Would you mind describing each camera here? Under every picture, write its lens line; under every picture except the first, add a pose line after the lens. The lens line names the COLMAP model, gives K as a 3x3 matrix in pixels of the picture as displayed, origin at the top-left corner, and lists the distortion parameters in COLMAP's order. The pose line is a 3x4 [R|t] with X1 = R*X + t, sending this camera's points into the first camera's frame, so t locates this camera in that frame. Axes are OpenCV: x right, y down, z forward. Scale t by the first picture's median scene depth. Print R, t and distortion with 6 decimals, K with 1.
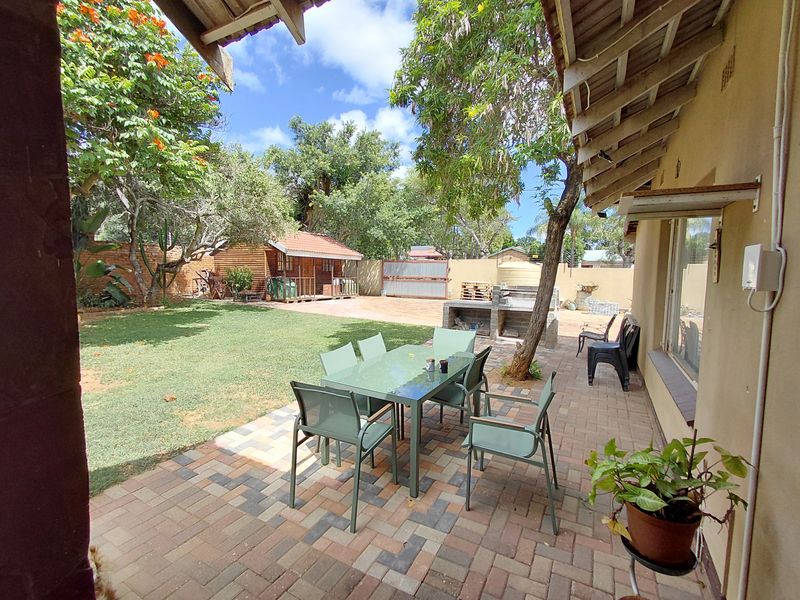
lens RADIAL K [[368.0, 0, 400.0], [0, 368.0, 300.0], [0, 0, 1]] dist [-0.002351, -0.000025]
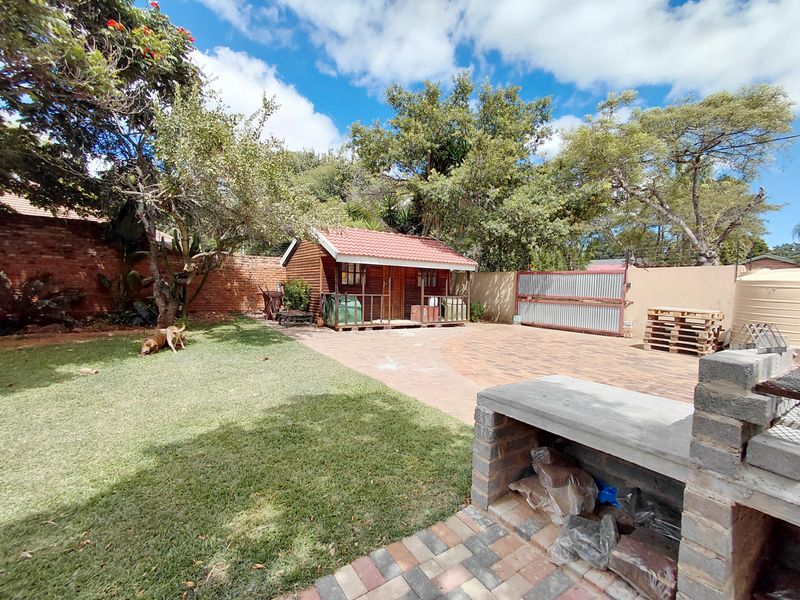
lens RADIAL K [[368.0, 0, 400.0], [0, 368.0, 300.0], [0, 0, 1]] dist [-0.002351, -0.000025]
pose [[0.884819, 0.026225, -0.465196, 0.095855], [-0.047841, 0.998251, -0.034720, -0.025567], [0.463472, 0.052976, 0.884527, 0.358594]]
